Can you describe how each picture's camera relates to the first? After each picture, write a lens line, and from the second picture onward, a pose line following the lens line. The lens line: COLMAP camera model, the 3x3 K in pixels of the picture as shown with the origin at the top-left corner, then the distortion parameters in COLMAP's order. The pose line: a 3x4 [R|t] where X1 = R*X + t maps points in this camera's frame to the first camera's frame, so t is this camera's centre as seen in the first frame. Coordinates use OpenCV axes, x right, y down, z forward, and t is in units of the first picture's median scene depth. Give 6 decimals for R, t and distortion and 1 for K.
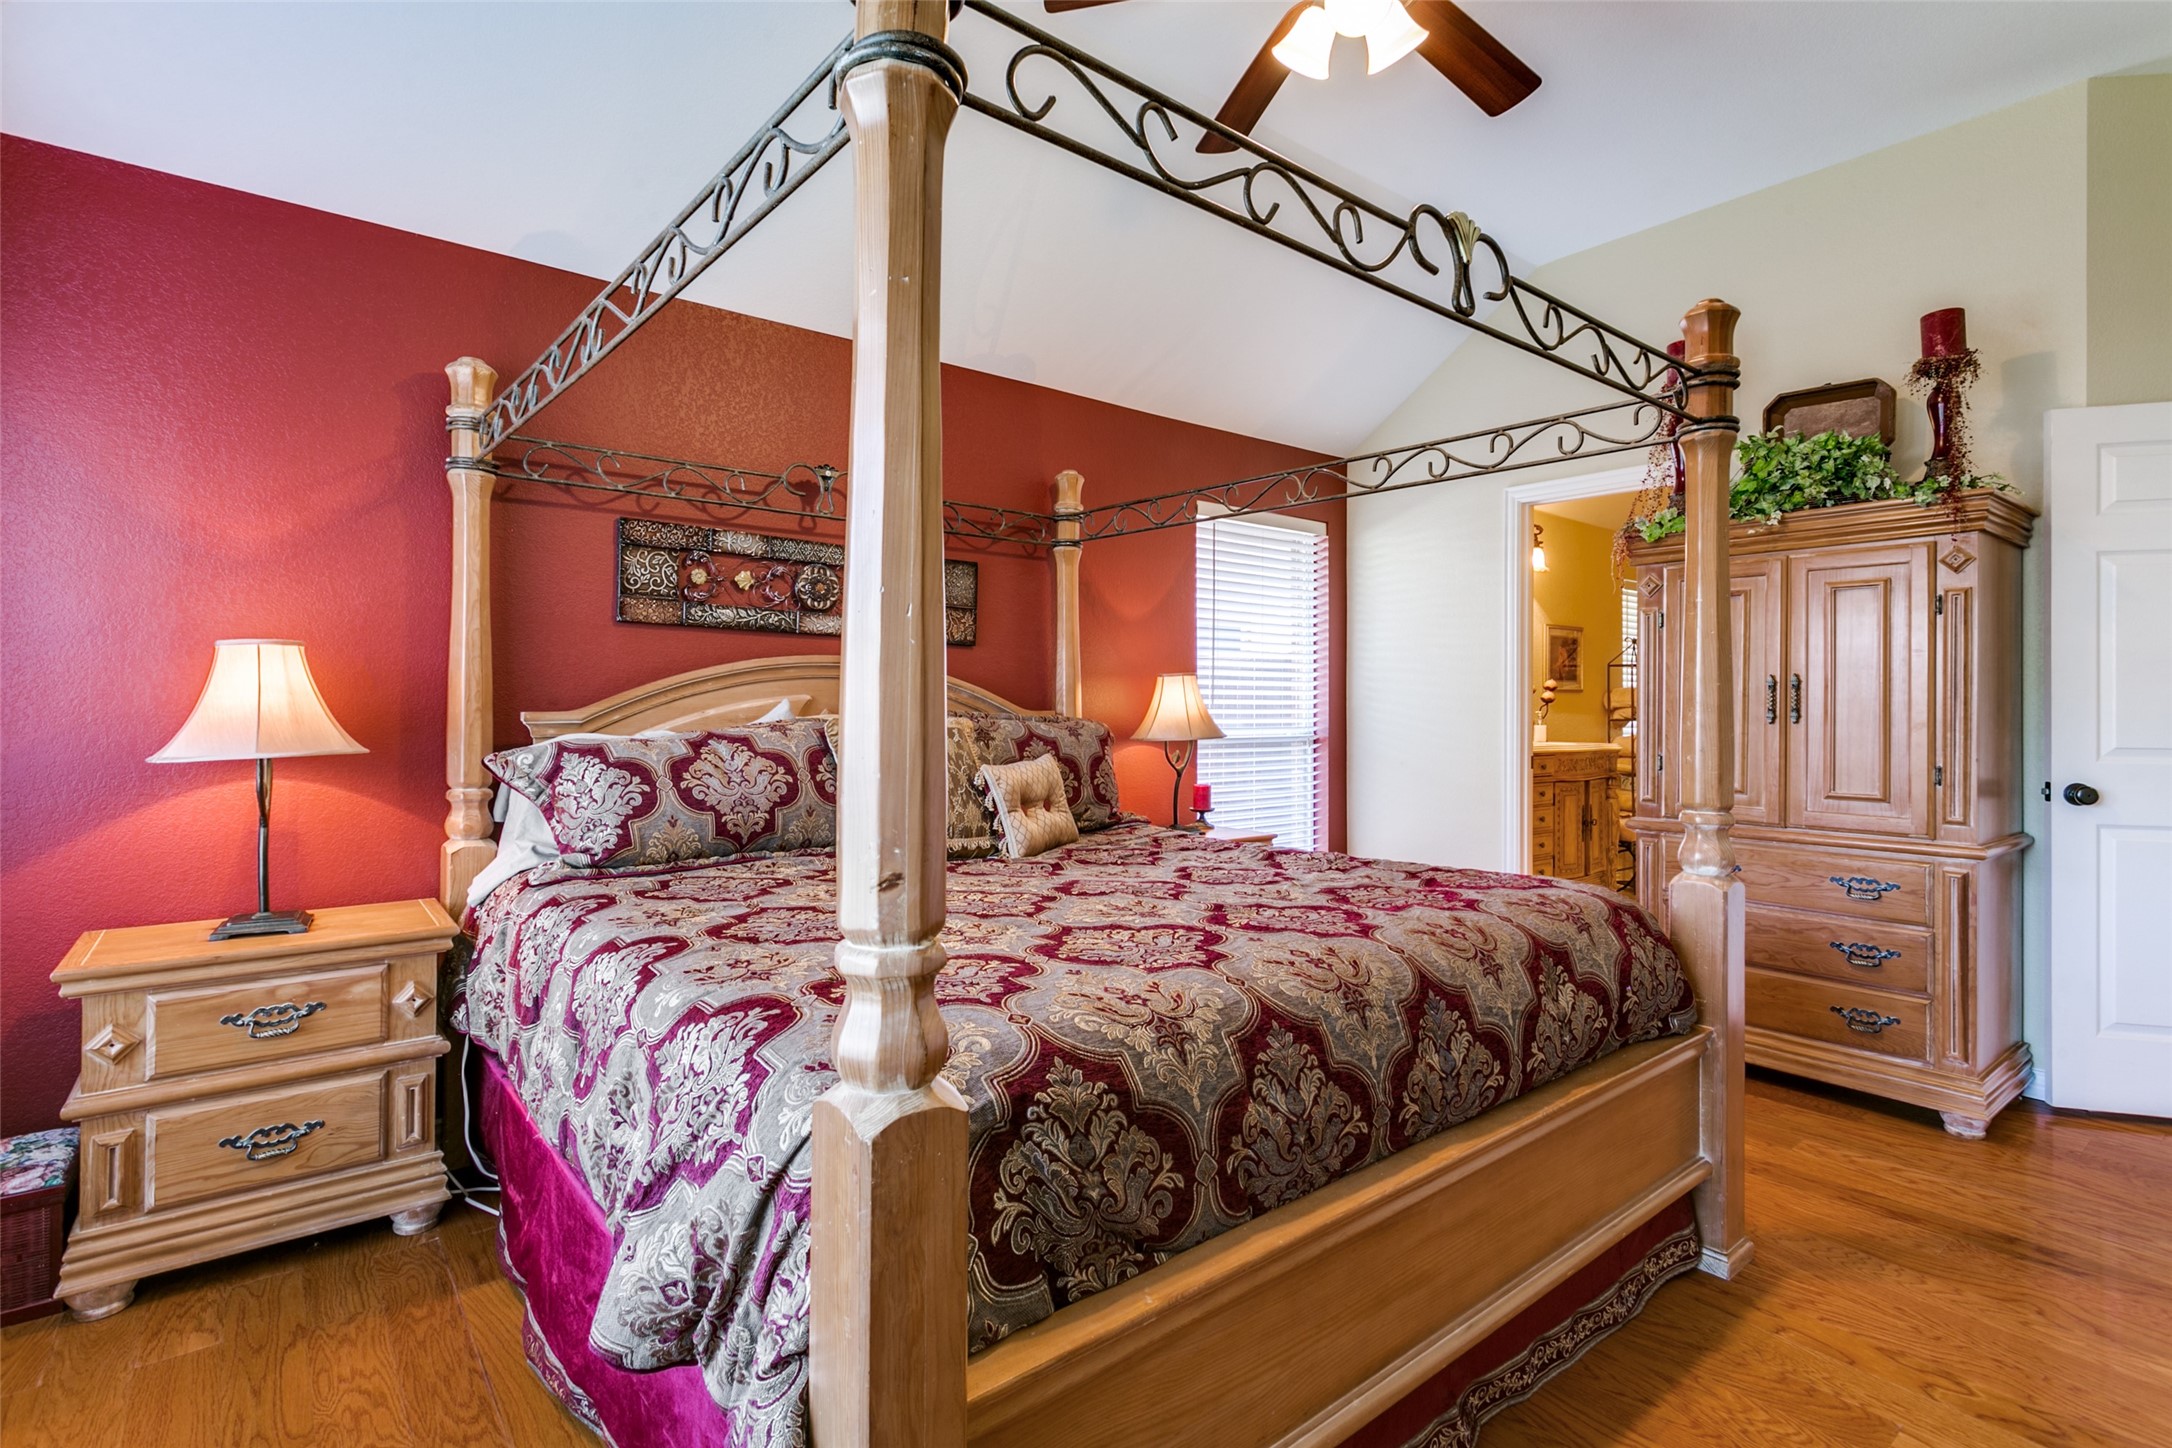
lens RADIAL K [[1042.1, 0, 1081.8], [0, 1042.1, 714.9], [0, 0, 1]] dist [0.005881, 0.000913]
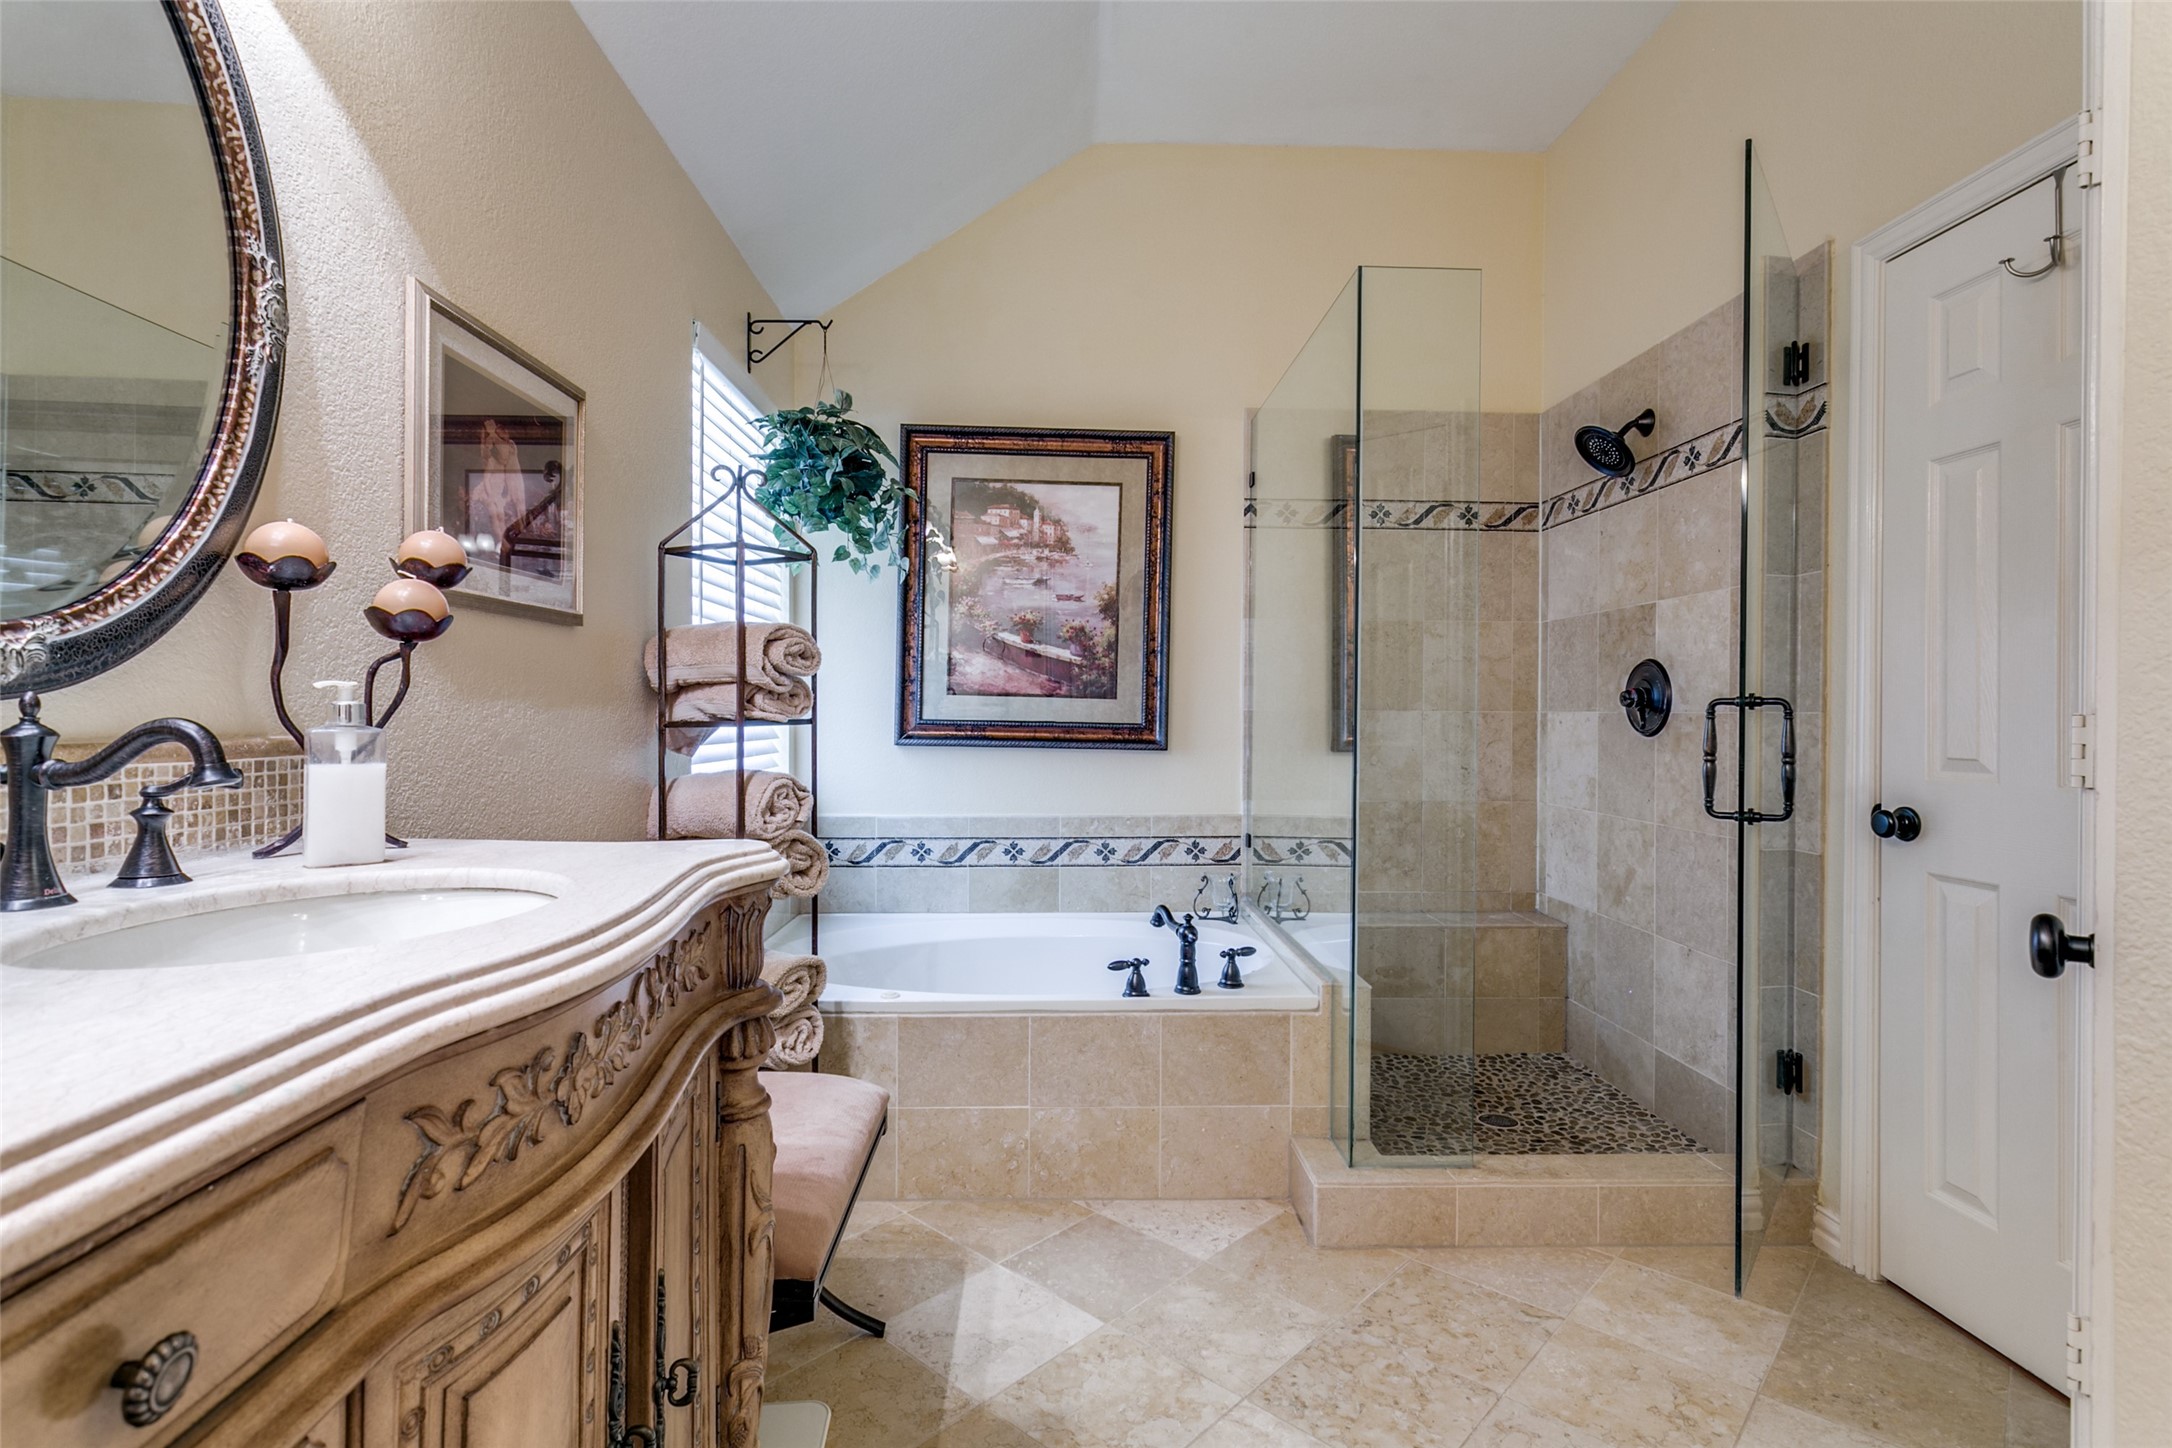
lens RADIAL K [[1042.1, 0, 1084.1], [0, 1042.1, 716.9], [0, 0, 1]] dist [0.005881, 0.000913]
pose [[0.609458, -0.001065, 0.792817, 0.336877], [-0.000878, 0.999998, 0.002019, 0.002307], [-0.792818, -0.001927, 0.609456, 0.715163]]
